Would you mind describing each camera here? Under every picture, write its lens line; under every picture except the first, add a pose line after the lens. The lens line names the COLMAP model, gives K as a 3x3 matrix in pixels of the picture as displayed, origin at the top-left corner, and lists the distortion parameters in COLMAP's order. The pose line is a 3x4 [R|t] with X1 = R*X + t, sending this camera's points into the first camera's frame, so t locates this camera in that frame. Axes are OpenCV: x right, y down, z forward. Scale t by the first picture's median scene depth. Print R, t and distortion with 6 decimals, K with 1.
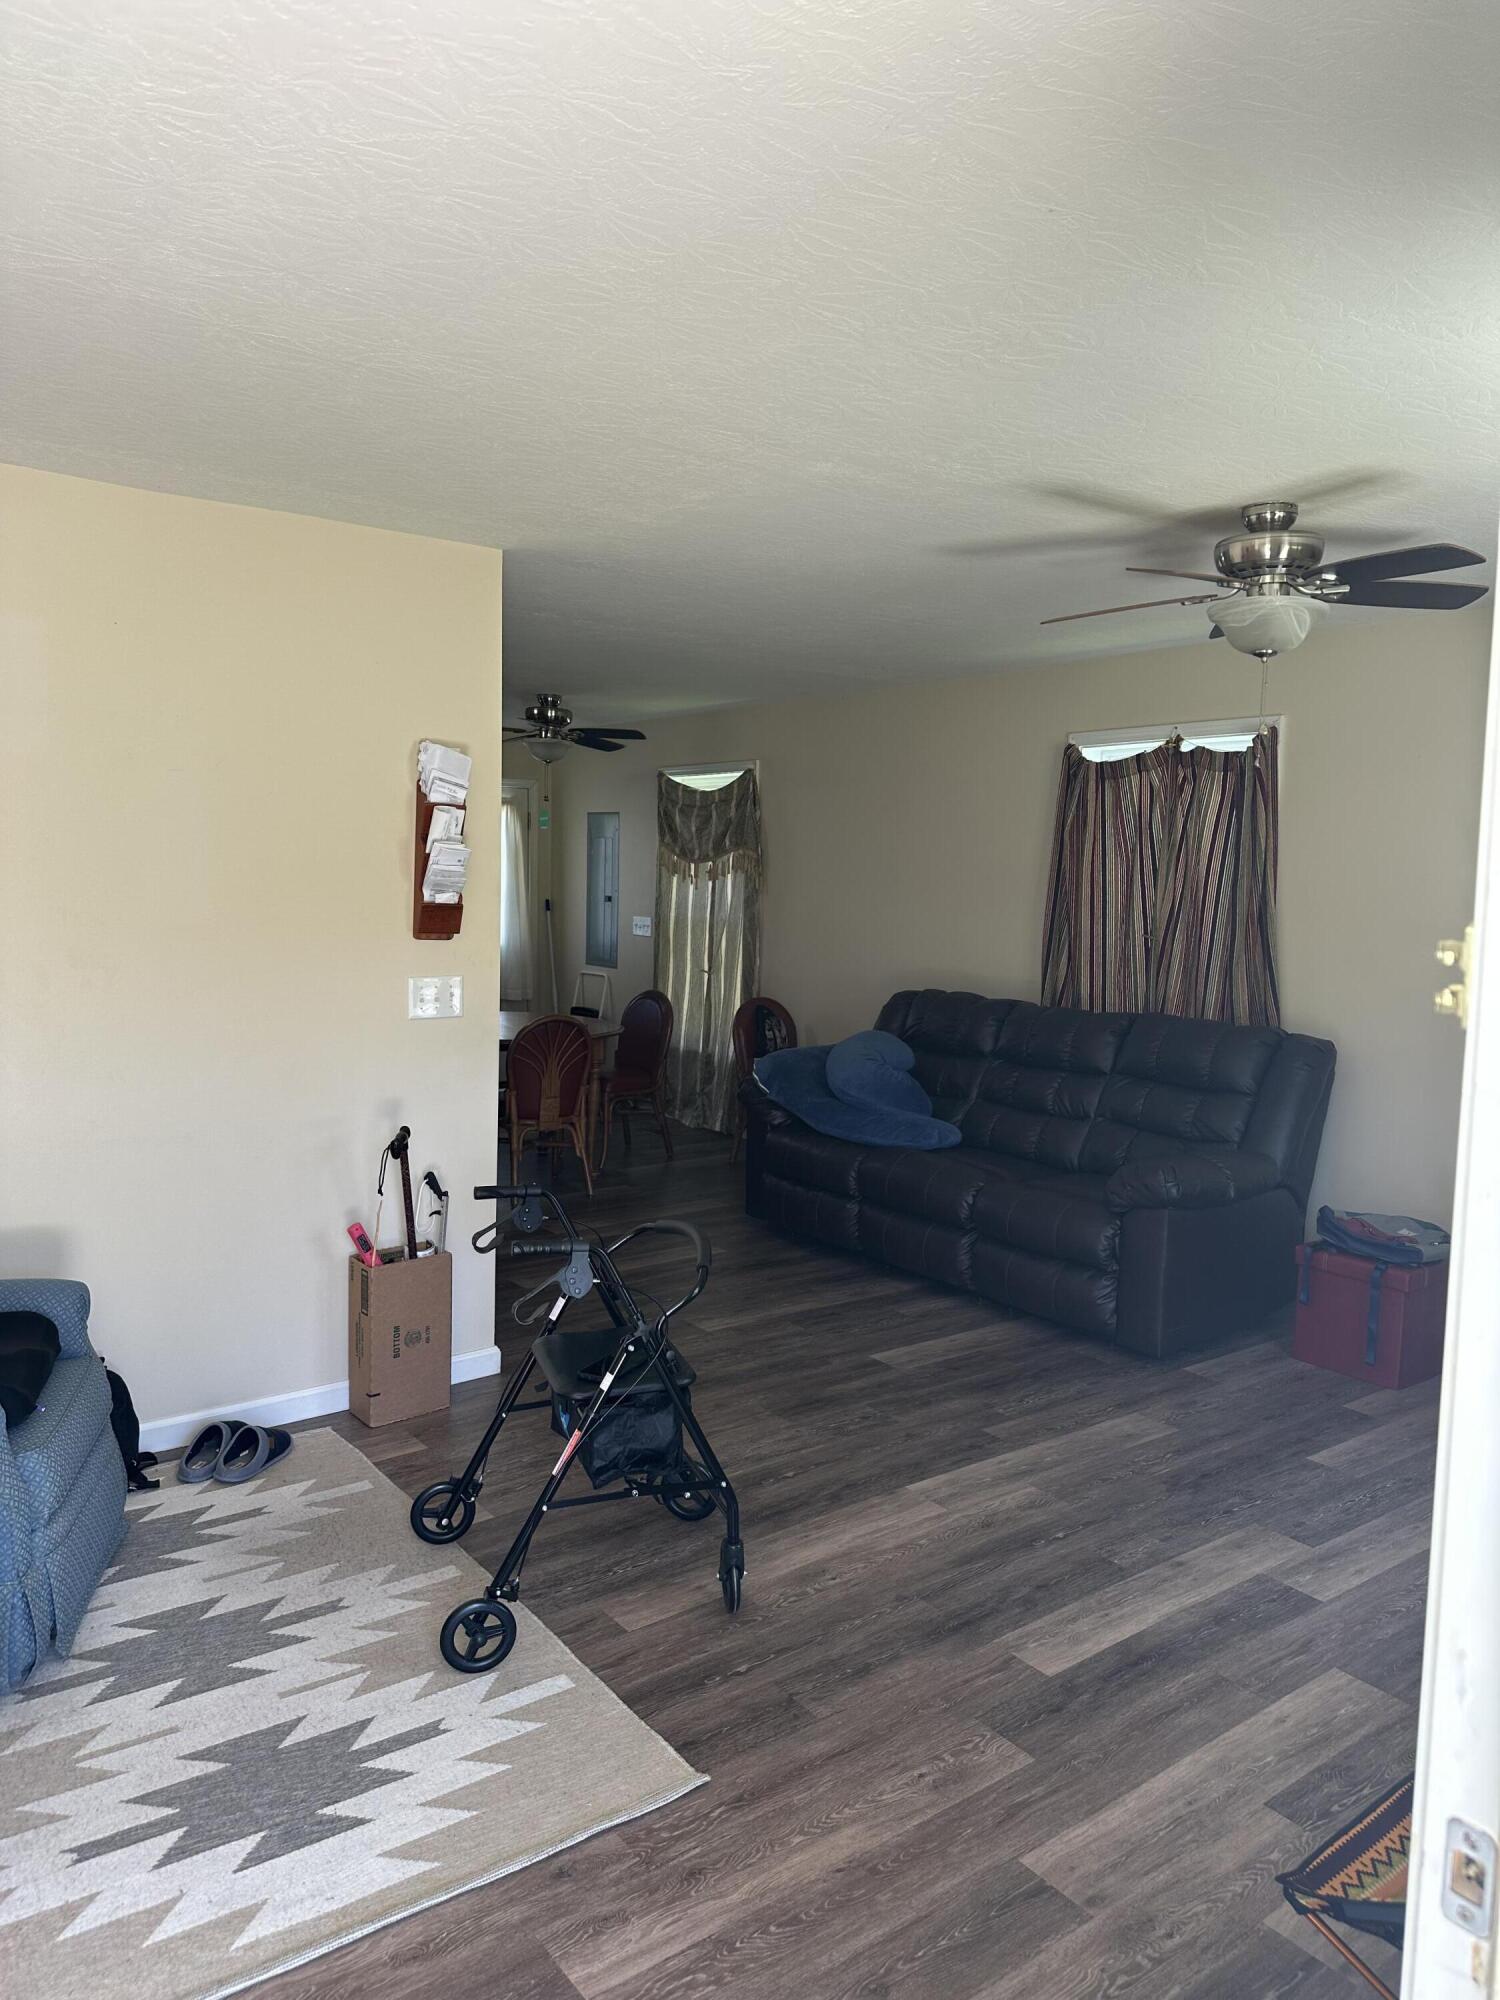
lens RADIAL K [[1412.2, 0, 738.1], [0, 1412.2, 992.1], [0, 0, 1]] dist [0.055903, -0.050046]
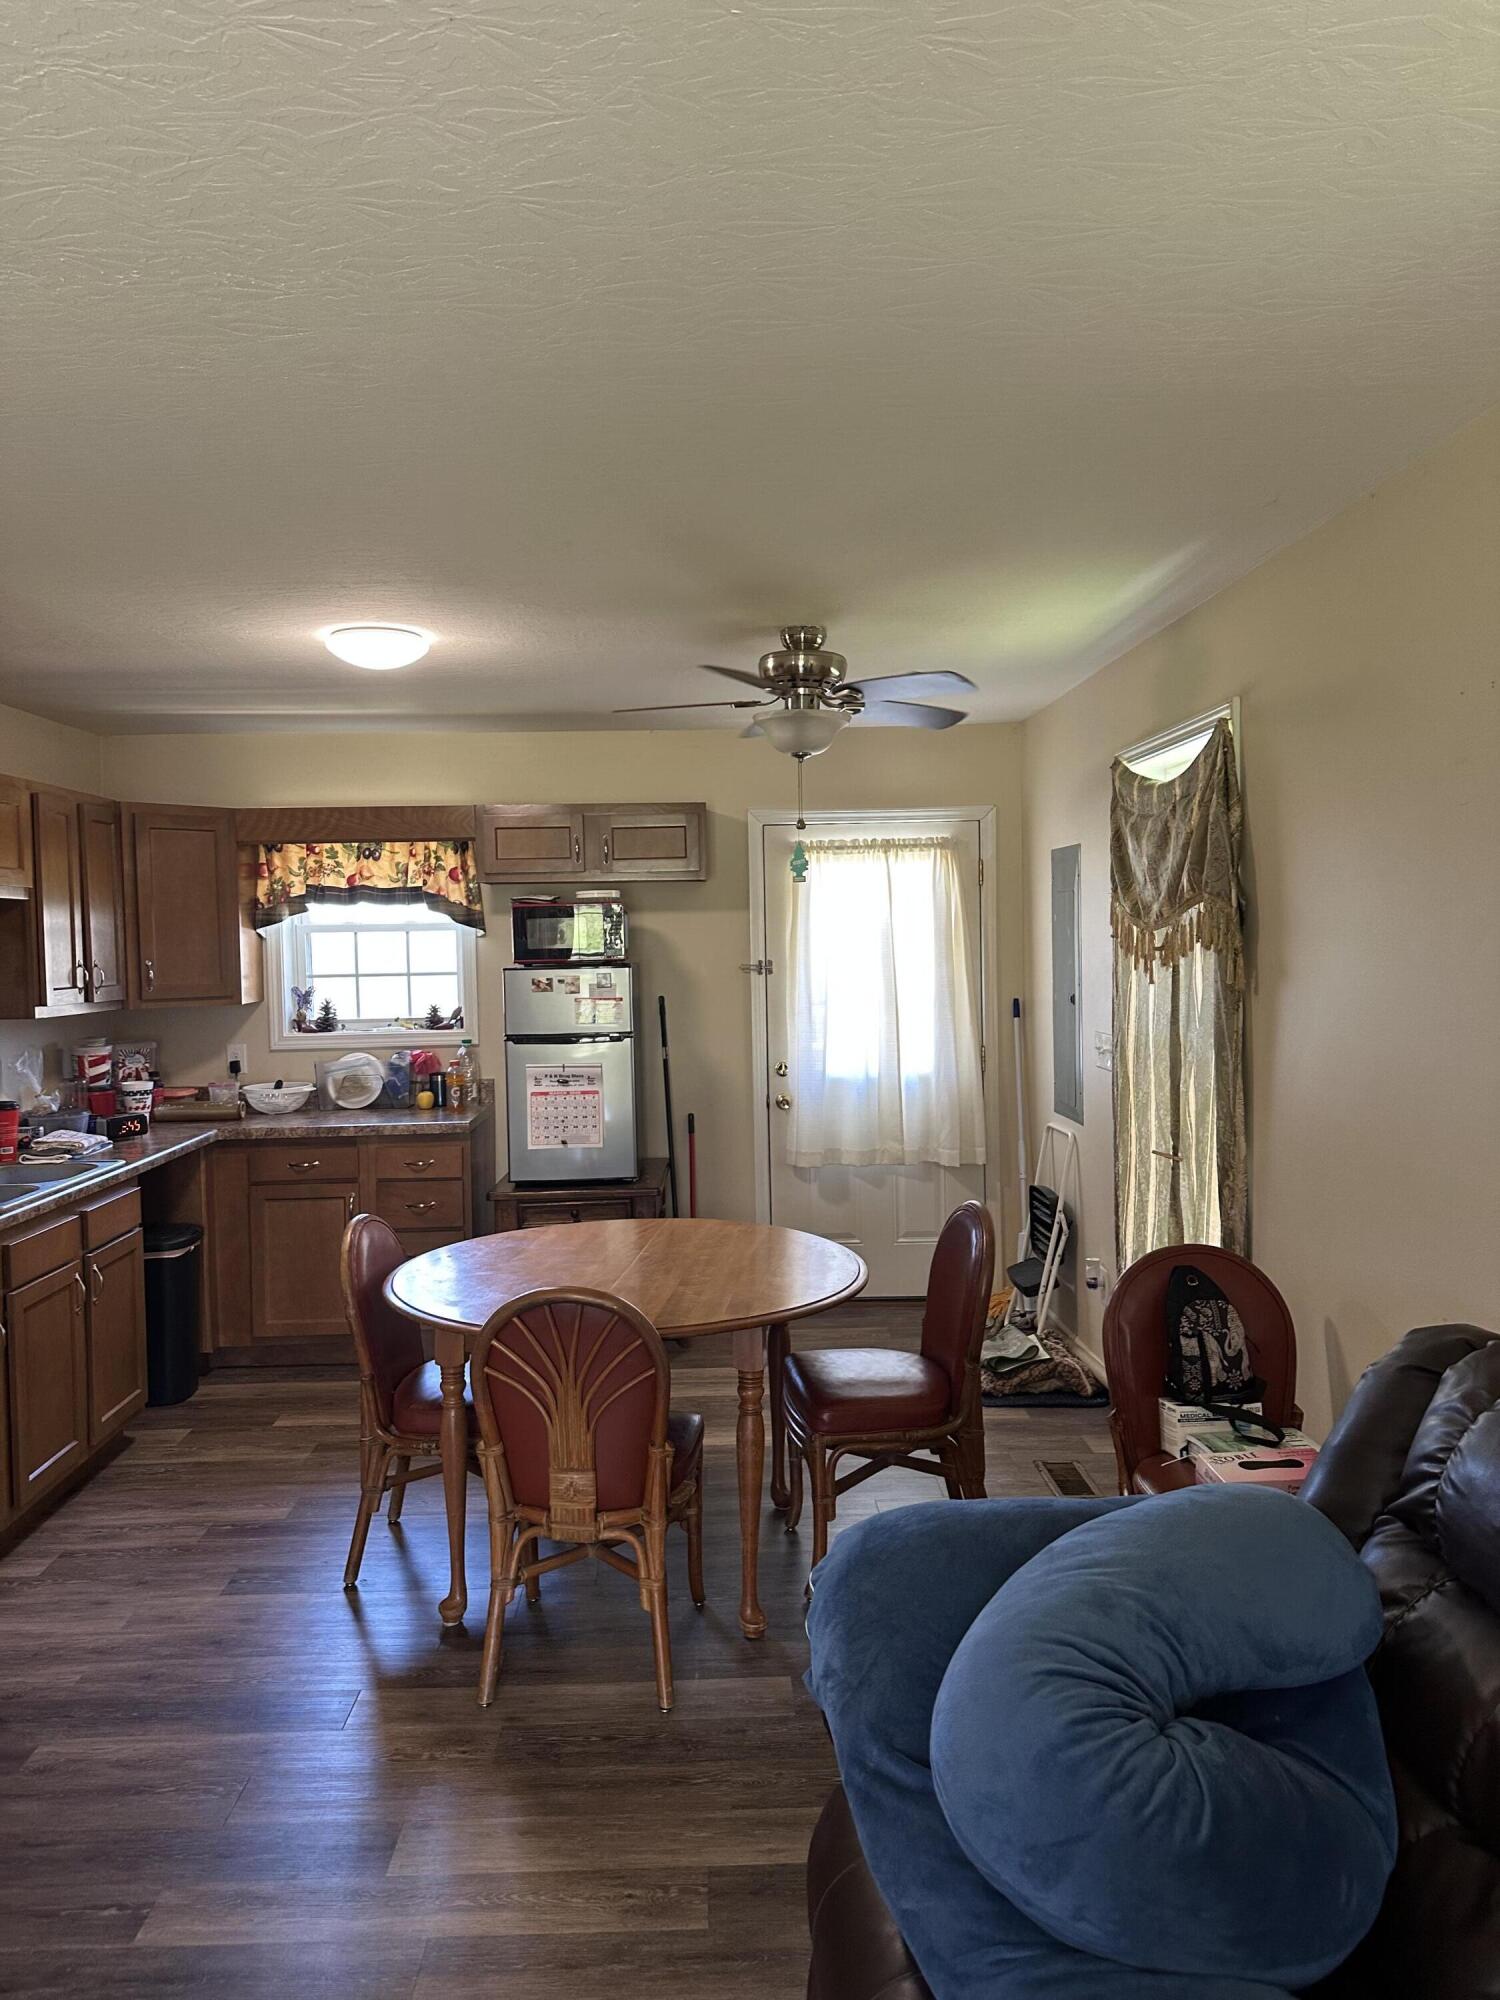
lens RADIAL K [[1412.2, 0, 720.8], [0, 1412.2, 974.7], [0, 0, 1]] dist [0.055903, -0.050046]
pose [[0.807216, -0.024931, -0.589730, 0.261115], [-0.011955, 0.998212, -0.058564, -0.084737], [0.590136, 0.054324, 0.805474, 0.964266]]
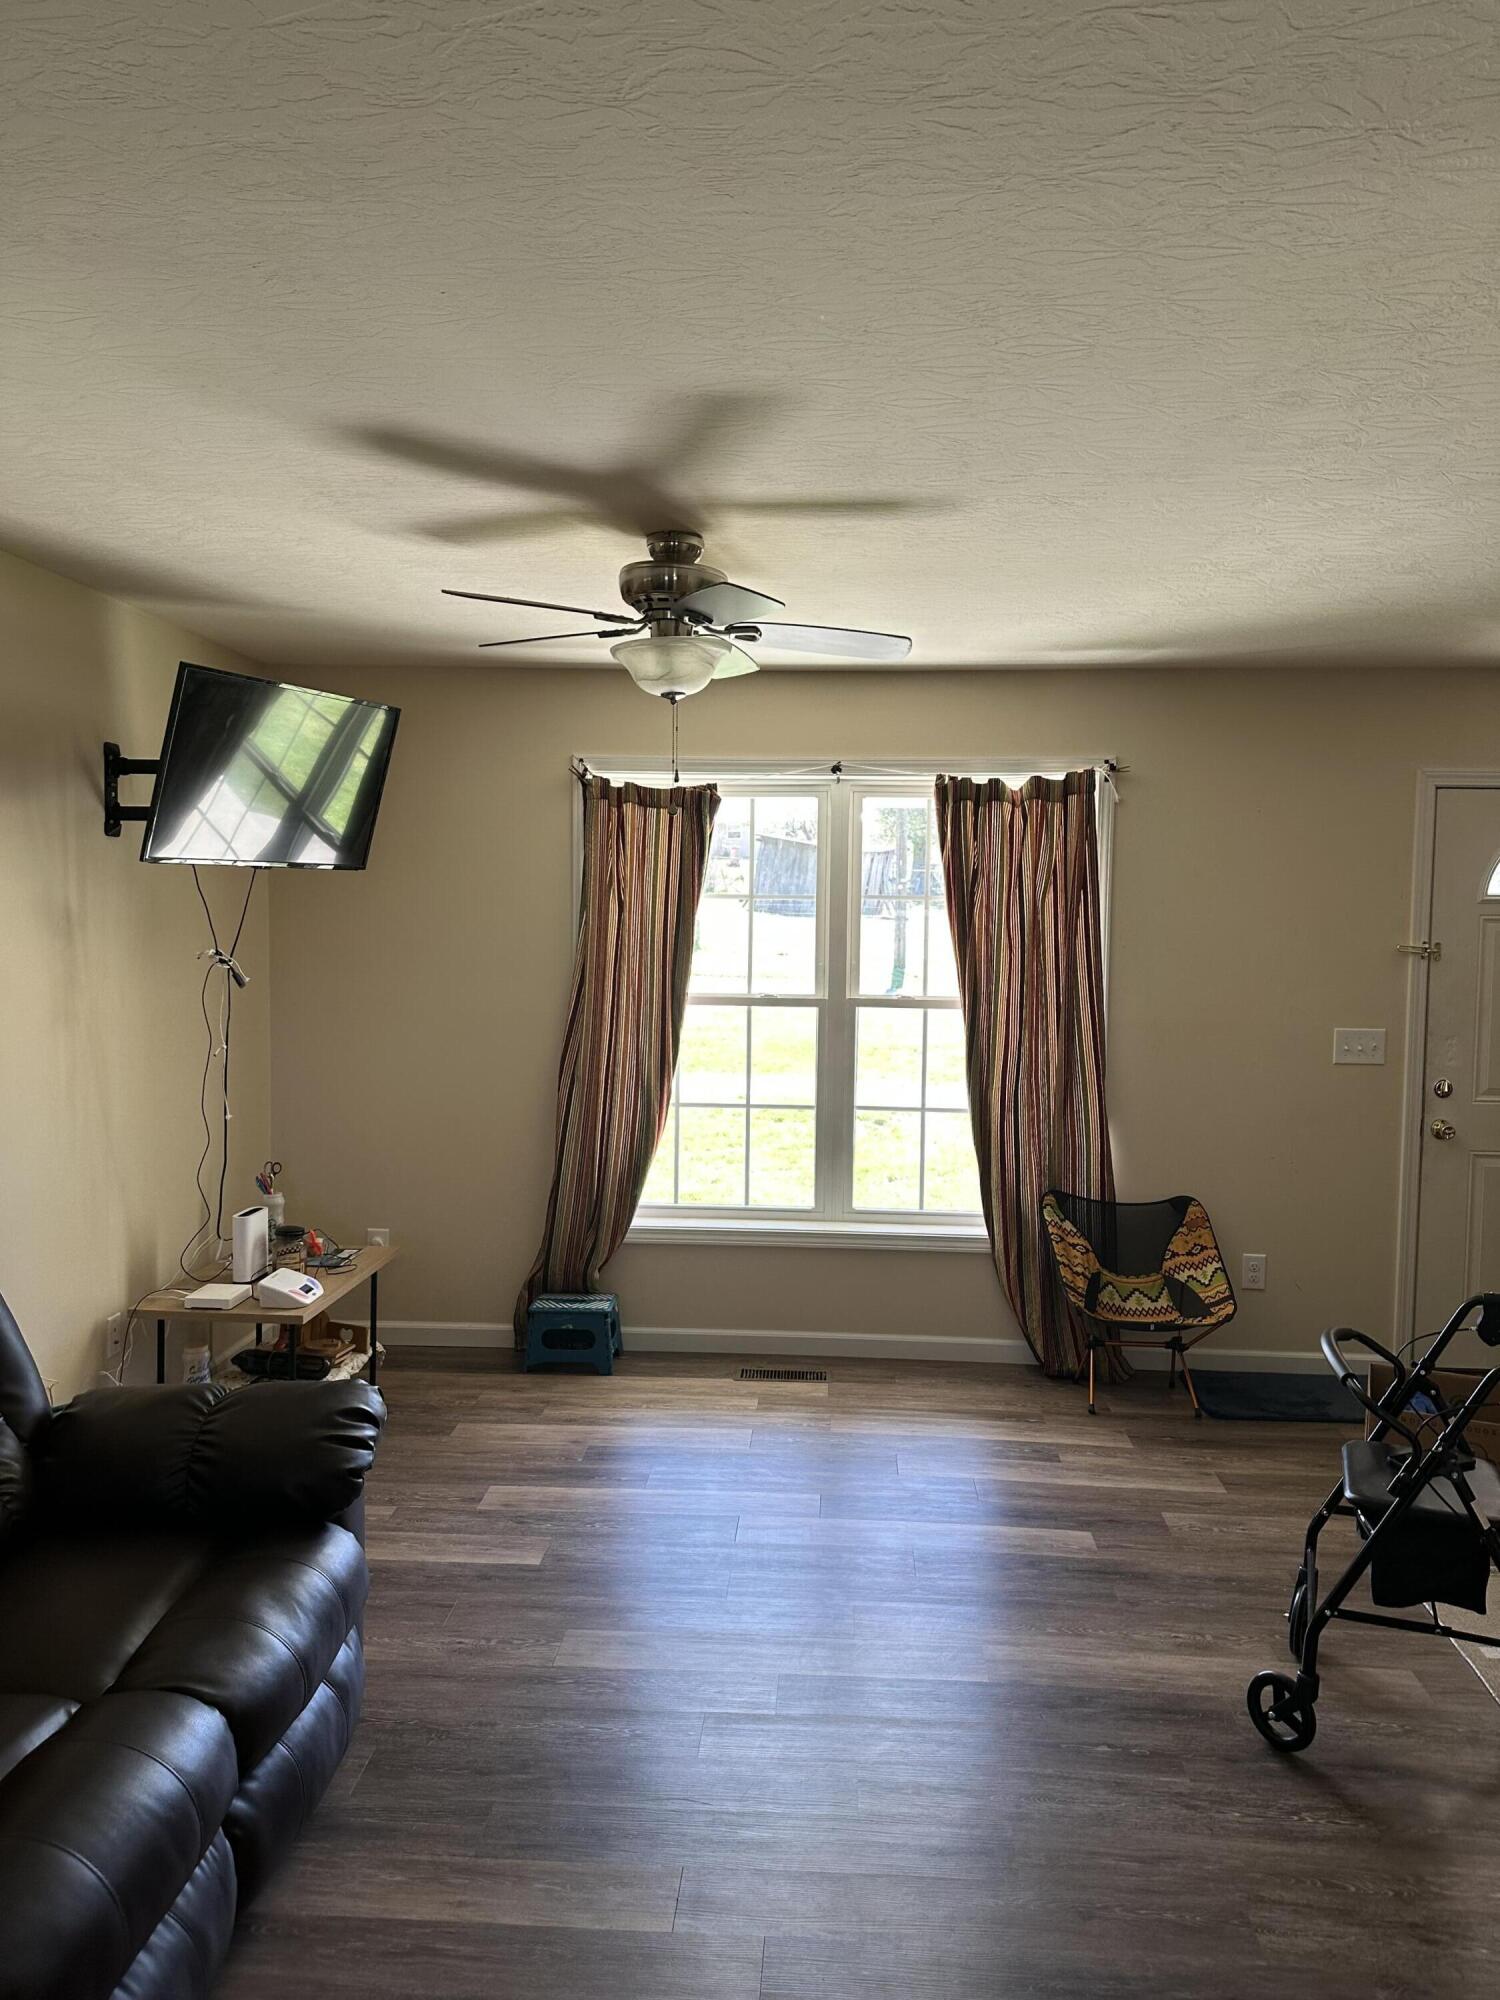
lens RADIAL K [[1412.2, 0, 762.5], [0, 1412.2, 989.3], [0, 0, 1]] dist [0.055903, -0.050046]
pose [[-0.765824, -0.075266, 0.638630, -0.230528], [0.017964, 0.990235, 0.138246, -0.138825], [-0.642799, 0.117345, -0.756994, 1.354820]]
